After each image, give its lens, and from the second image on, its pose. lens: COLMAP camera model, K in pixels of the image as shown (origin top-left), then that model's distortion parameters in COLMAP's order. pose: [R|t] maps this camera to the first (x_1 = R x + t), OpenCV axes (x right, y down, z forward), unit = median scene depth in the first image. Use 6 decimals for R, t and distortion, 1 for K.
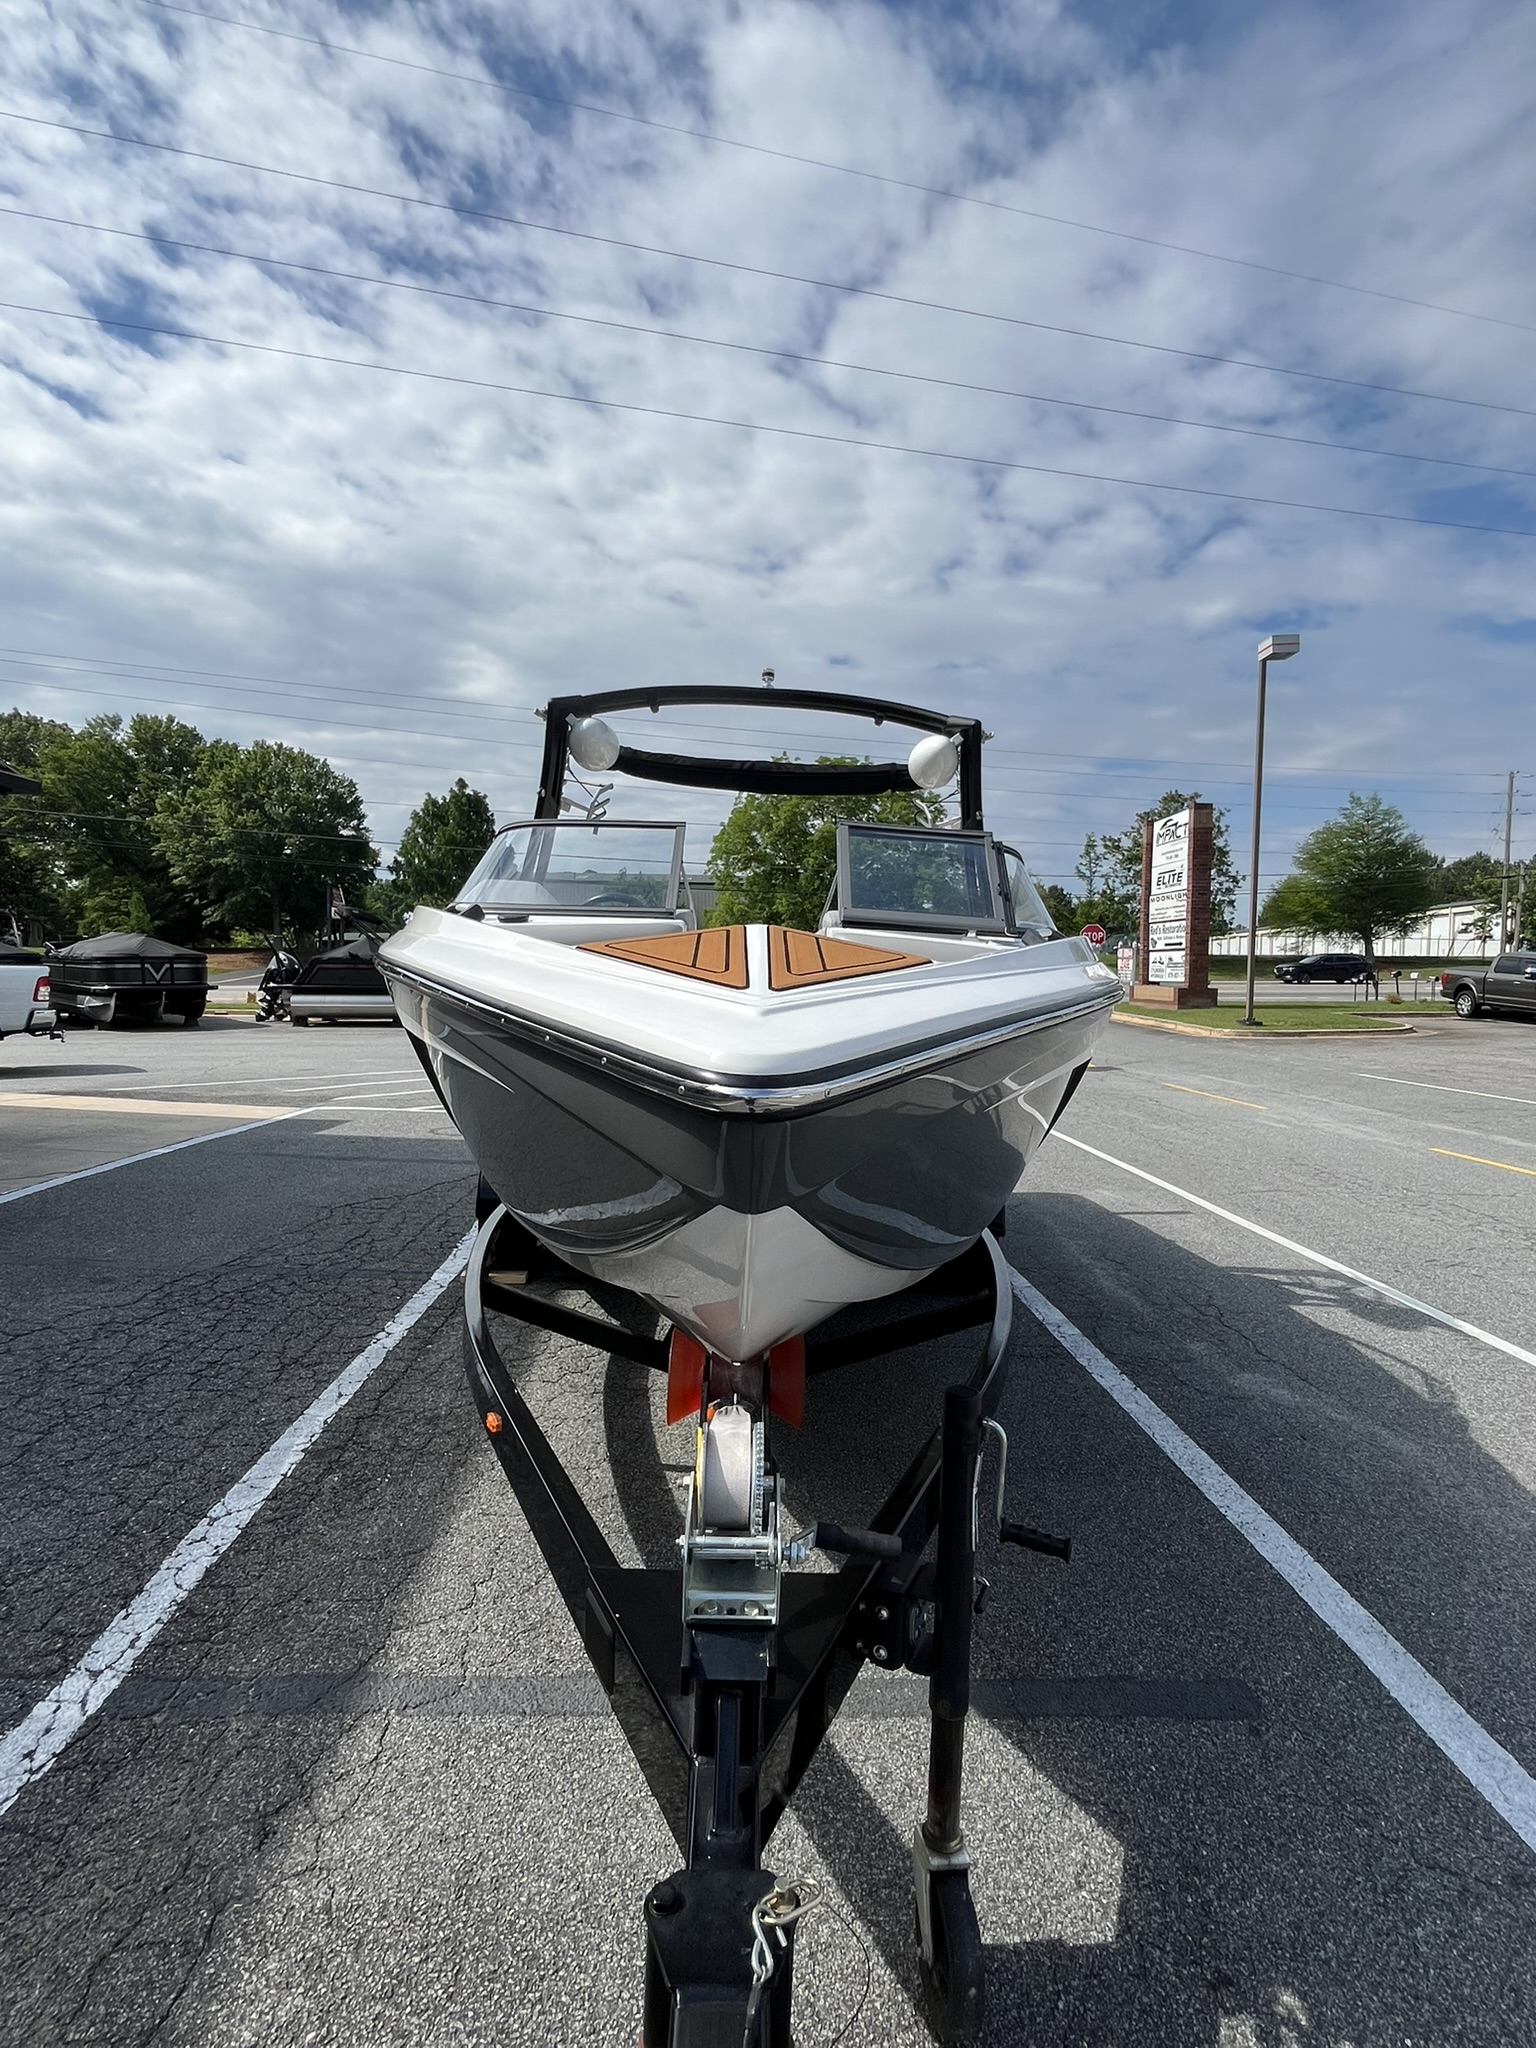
lens RADIAL K [[989.1, 0, 772.8], [0, 989.1, 1020.8], [0, 0, 1]] dist [-0.001862, -0.000881]
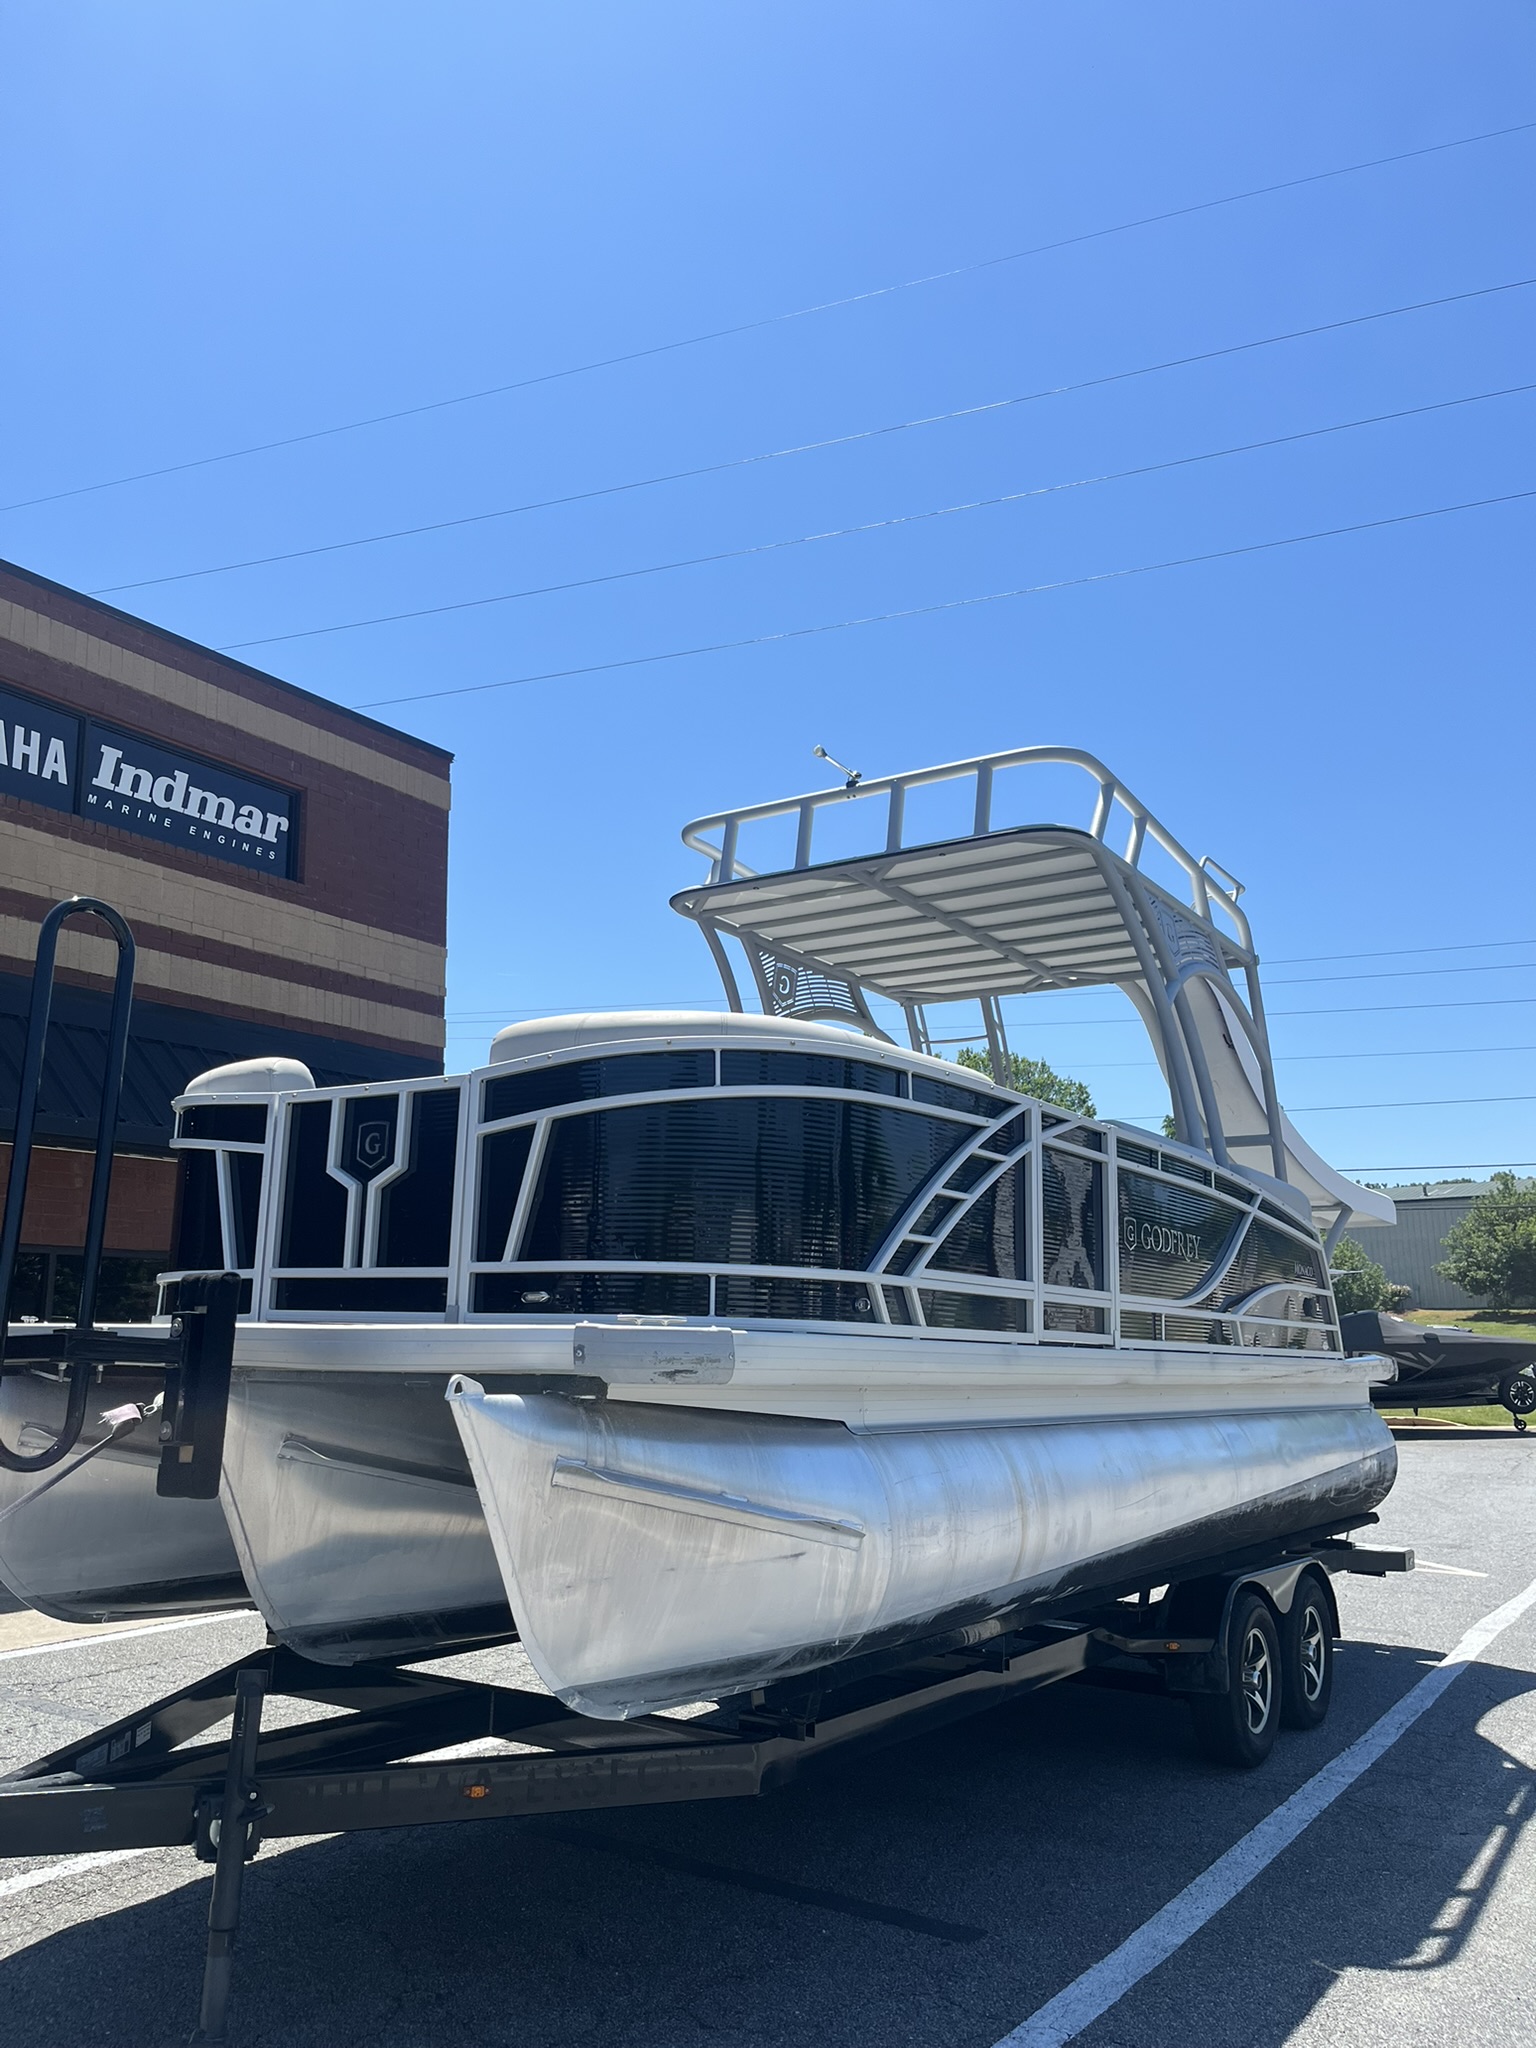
lens RADIAL K [[1546.1, 0, 754.2], [0, 1546.1, 1034.6], [0, 0, 1]] dist [0.069868, -0.087696]
pose [[0.802960, -0.144613, -0.578223, 0.112956], [-0.003933, 0.968813, -0.247762, 0.004989], [0.596020, 0.201217, 0.777349, -0.067987]]
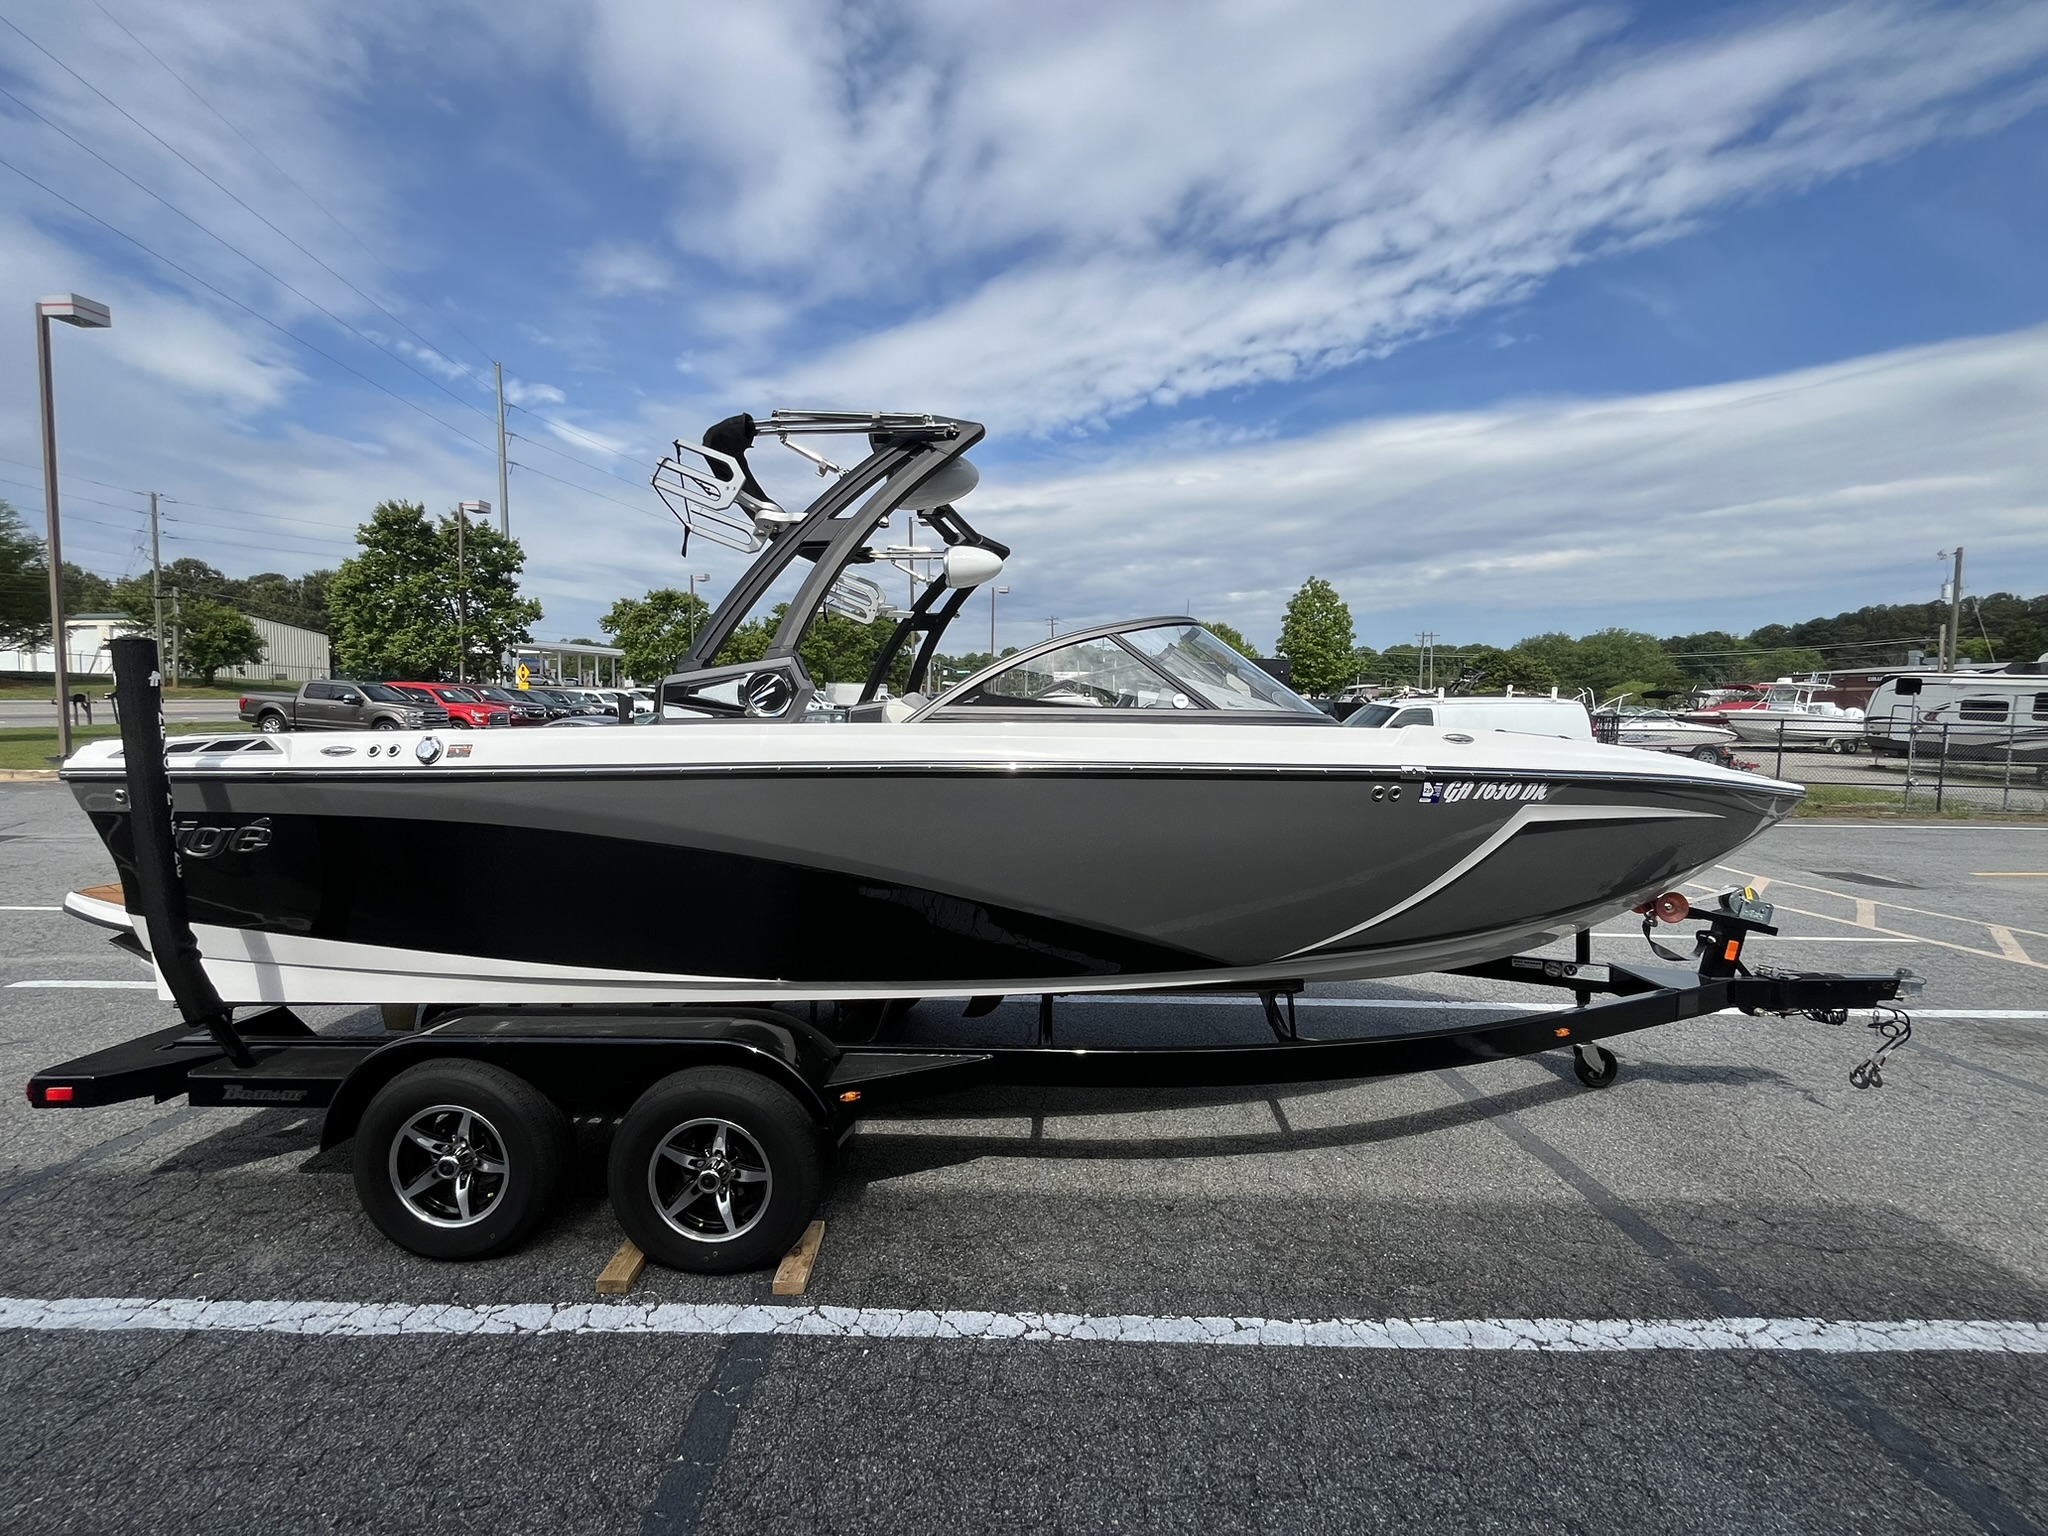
lens RADIAL K [[830.1, 0, 1016.9], [0, 830.1, 765.6], [0, 0, 1]] dist [-0.002819, 0.000086]
pose [[0.067550, -0.079528, 0.994541, -0.123588], [0.035643, 0.996374, 0.077253, -0.014798], [-0.997079, 0.030230, 0.070140, 0.128838]]
